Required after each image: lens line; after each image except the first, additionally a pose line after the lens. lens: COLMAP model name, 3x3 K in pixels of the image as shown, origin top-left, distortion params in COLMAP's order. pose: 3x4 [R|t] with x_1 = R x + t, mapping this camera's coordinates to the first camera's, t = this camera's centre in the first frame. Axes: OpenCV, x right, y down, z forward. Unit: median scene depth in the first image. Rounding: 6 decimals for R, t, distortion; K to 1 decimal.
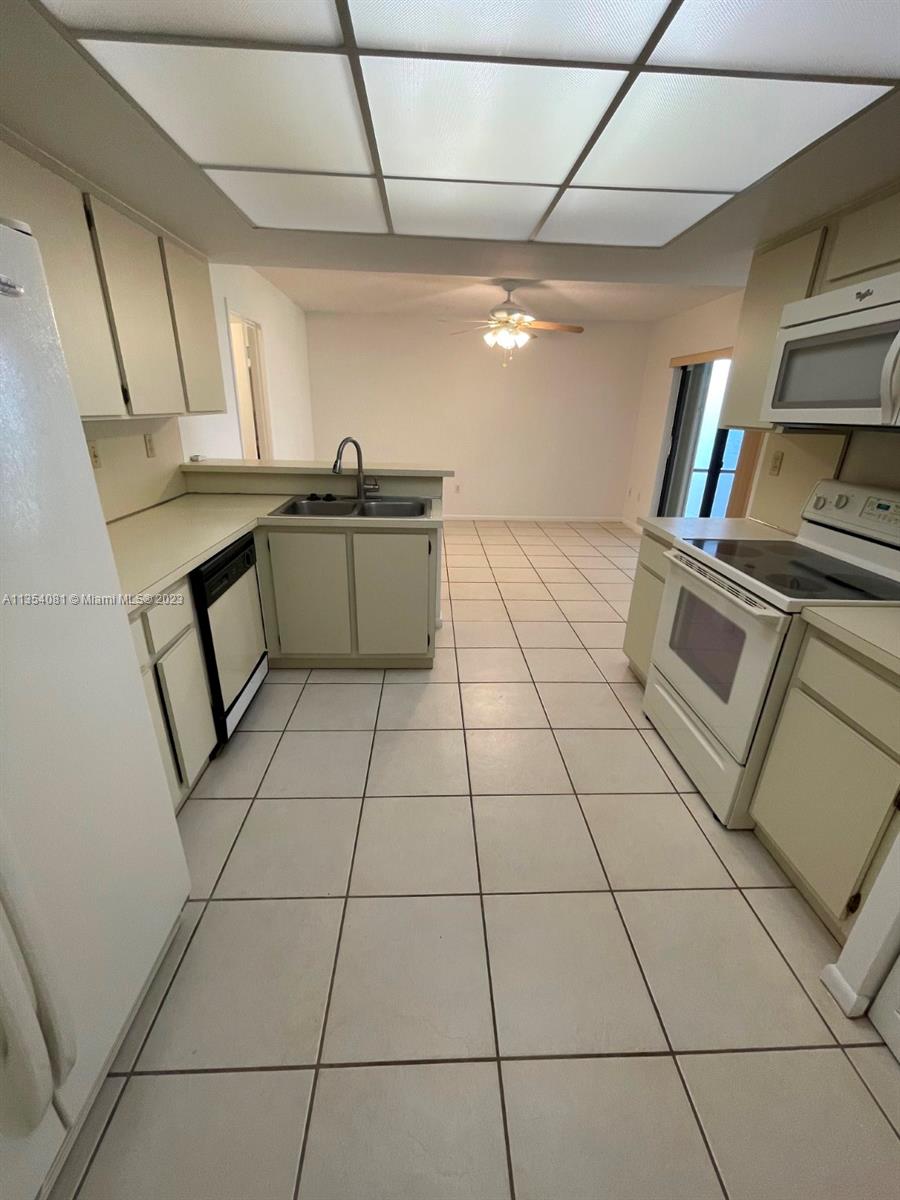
lens RADIAL K [[490.2, 0, 450.0], [0, 490.2, 600.0], [0, 0, 1]] dist [0.000694, 0.000200]
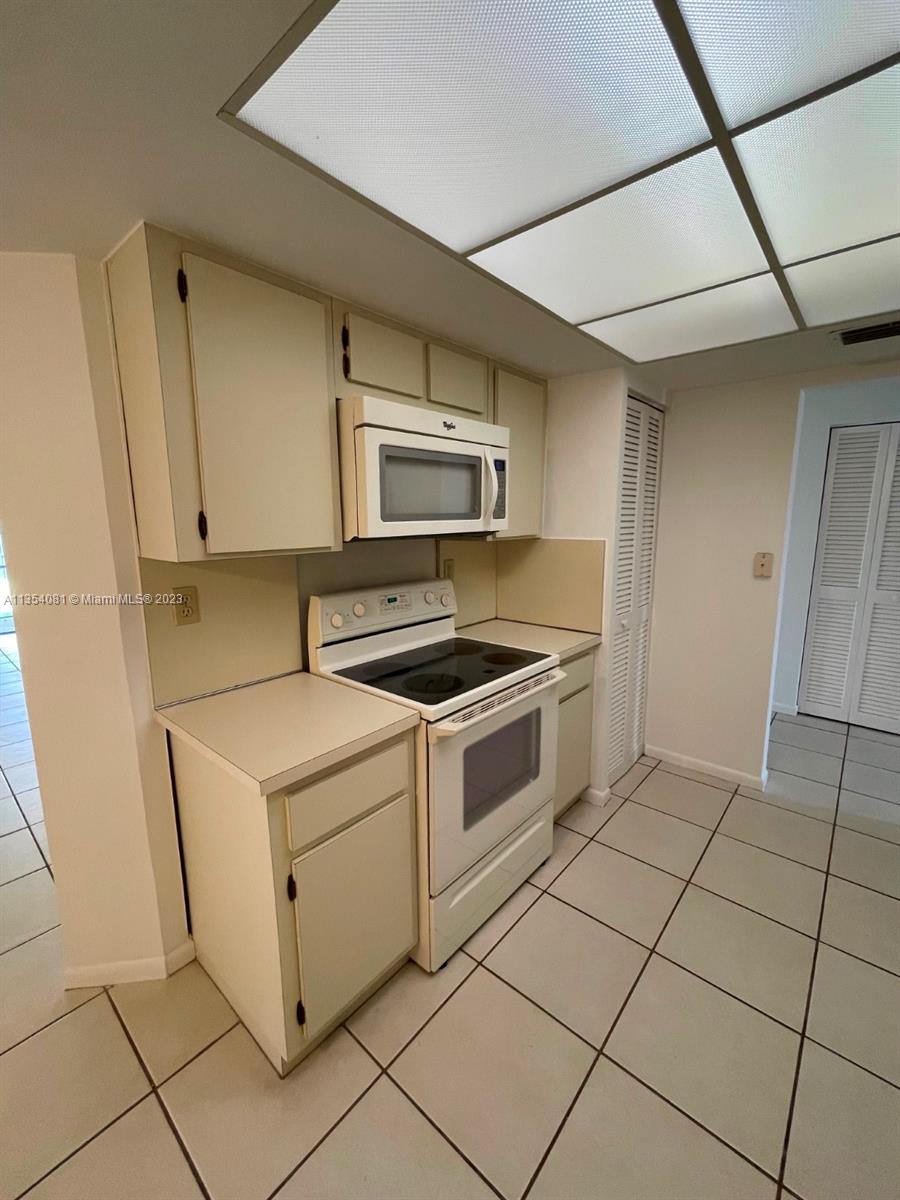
lens RADIAL K [[490.2, 0, 450.0], [0, 490.2, 600.0], [0, 0, 1]] dist [0.000694, 0.000200]
pose [[-0.725900, -0.132935, 0.674831, 0.019801], [0.242617, 0.868587, 0.432080, -0.651392], [-0.643588, 0.477372, -0.598256, 1.599396]]
